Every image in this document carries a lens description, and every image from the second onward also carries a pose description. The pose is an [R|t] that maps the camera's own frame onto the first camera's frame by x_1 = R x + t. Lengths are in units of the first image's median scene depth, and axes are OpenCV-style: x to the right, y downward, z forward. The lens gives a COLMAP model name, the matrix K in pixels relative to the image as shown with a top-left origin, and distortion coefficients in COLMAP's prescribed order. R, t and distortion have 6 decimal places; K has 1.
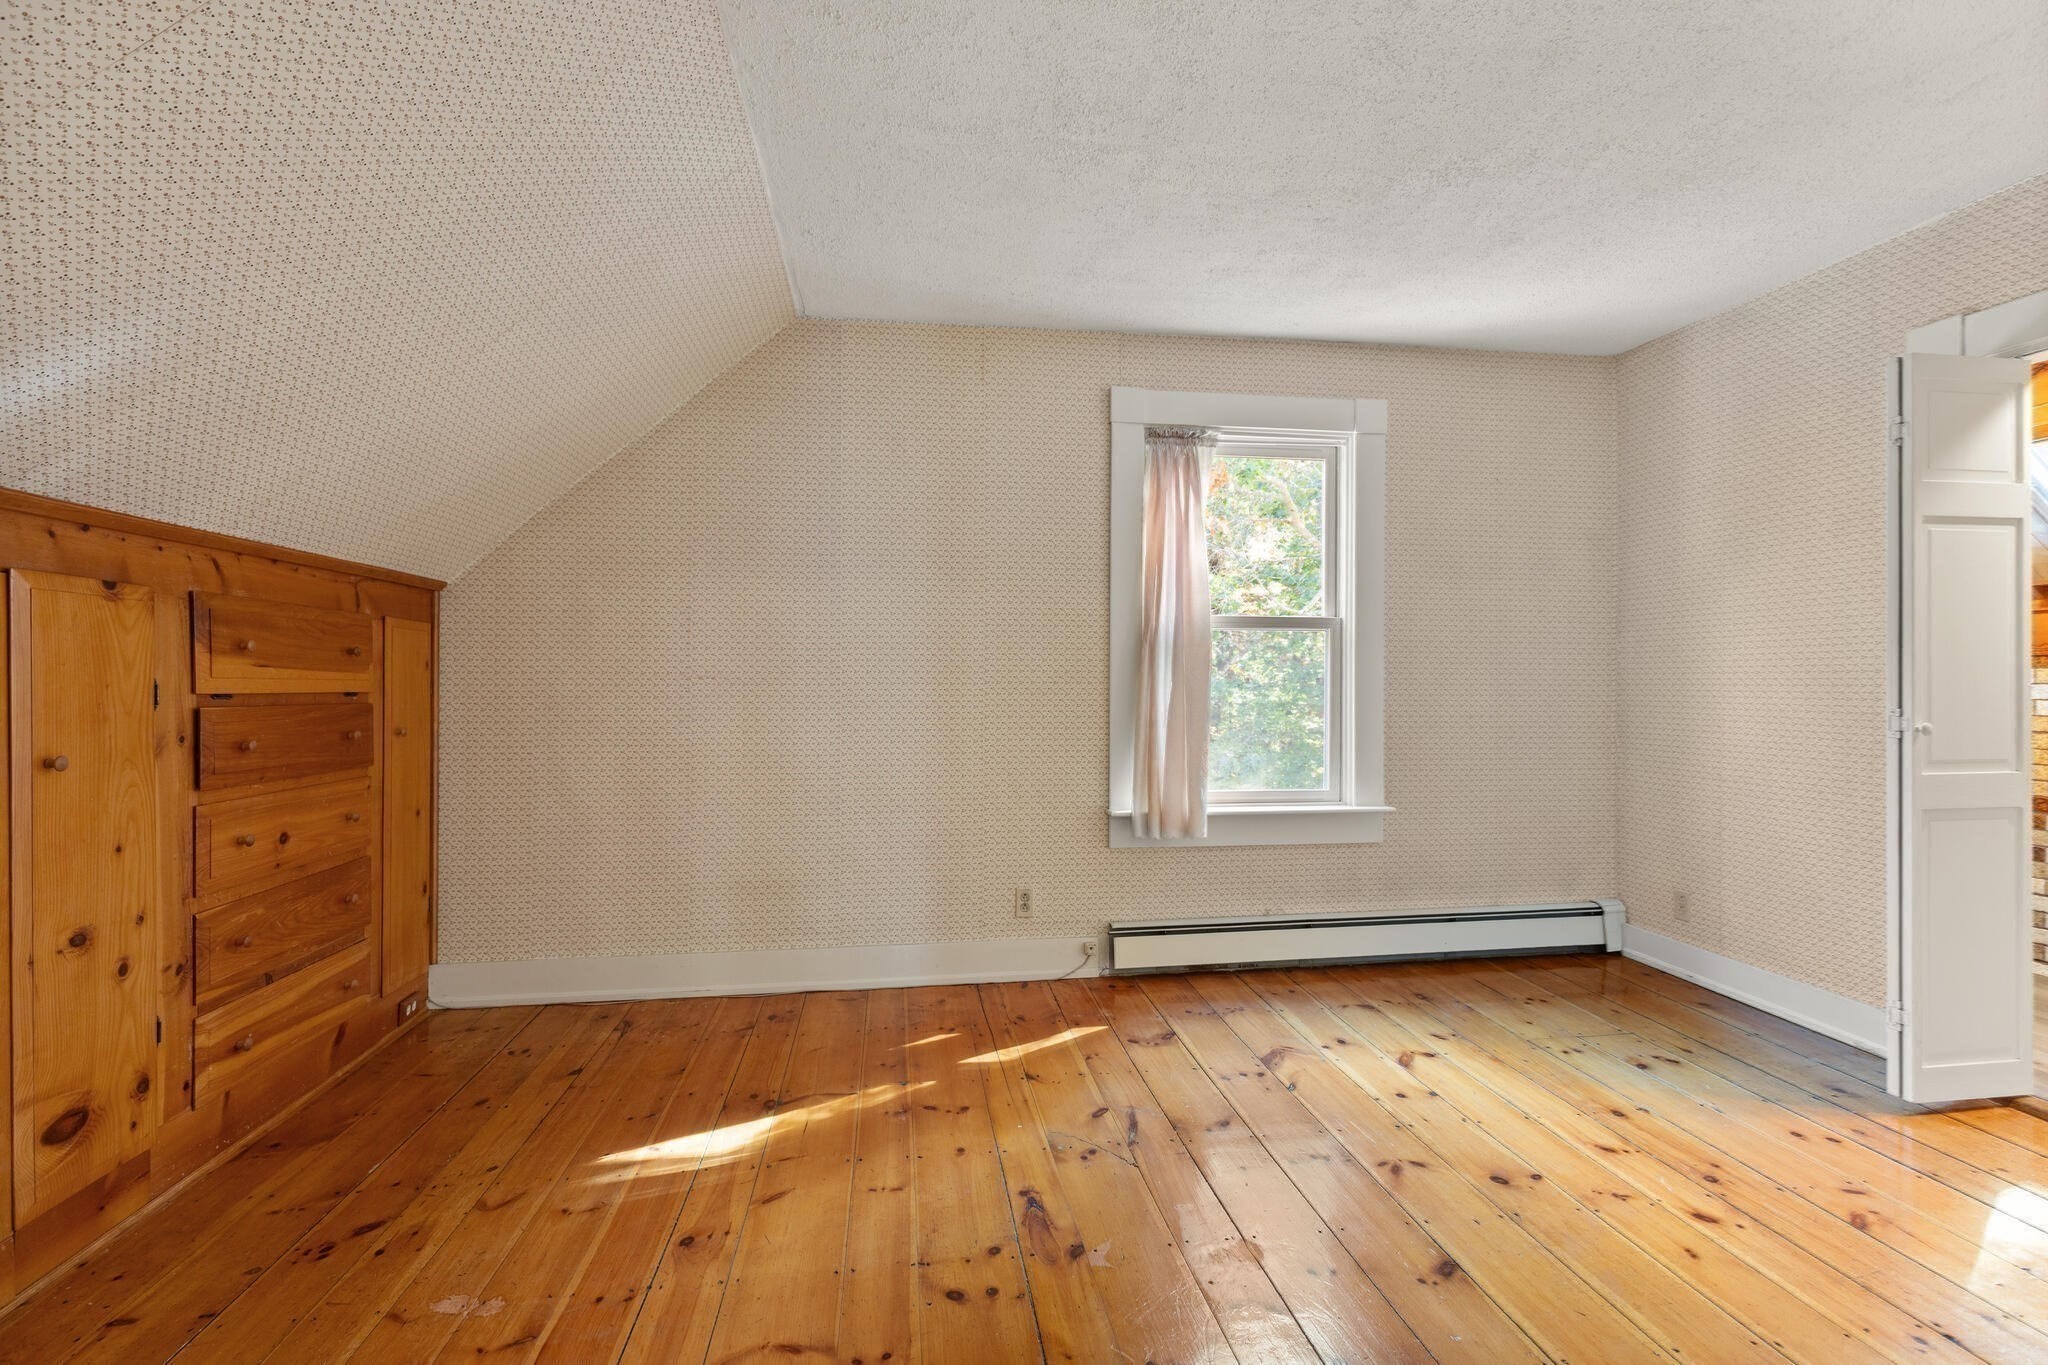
lens RADIAL K [[936.0, 0, 1036.0], [0, 936.0, 674.8], [0, 0, 1]] dist [0.009199, -0.002588]
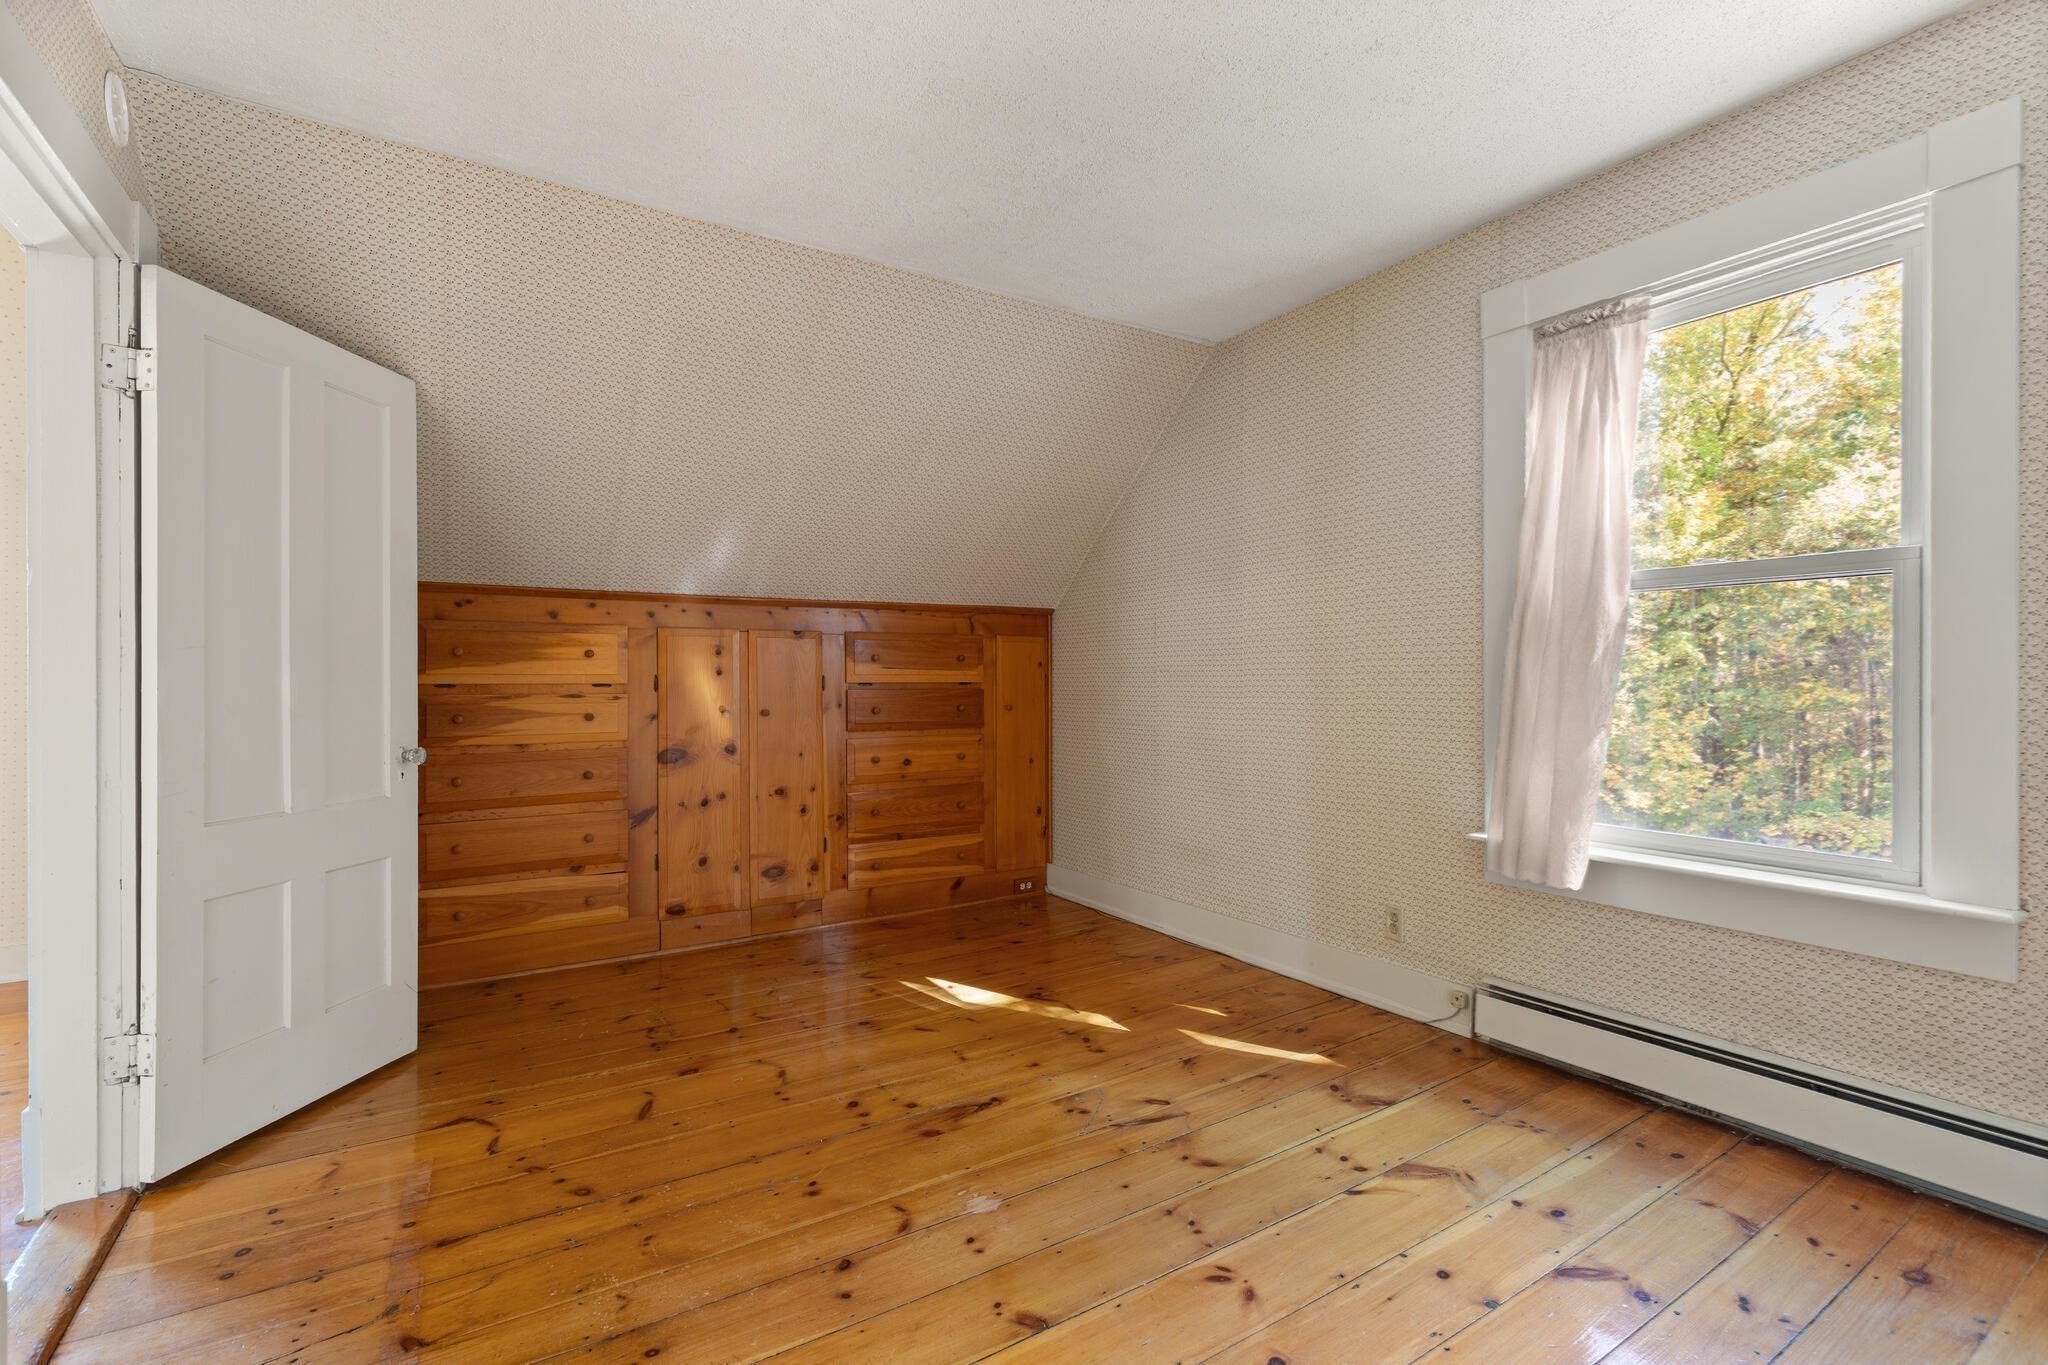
lens RADIAL K [[936.0, 0, 1034.4], [0, 936.0, 688.3], [0, 0, 1]] dist [0.009199, -0.002588]
pose [[0.406654, 0.007000, -0.913555, 0.857603], [0.012590, 0.999833, 0.013265, 0.008658], [0.913495, -0.016896, 0.406498, 0.441929]]
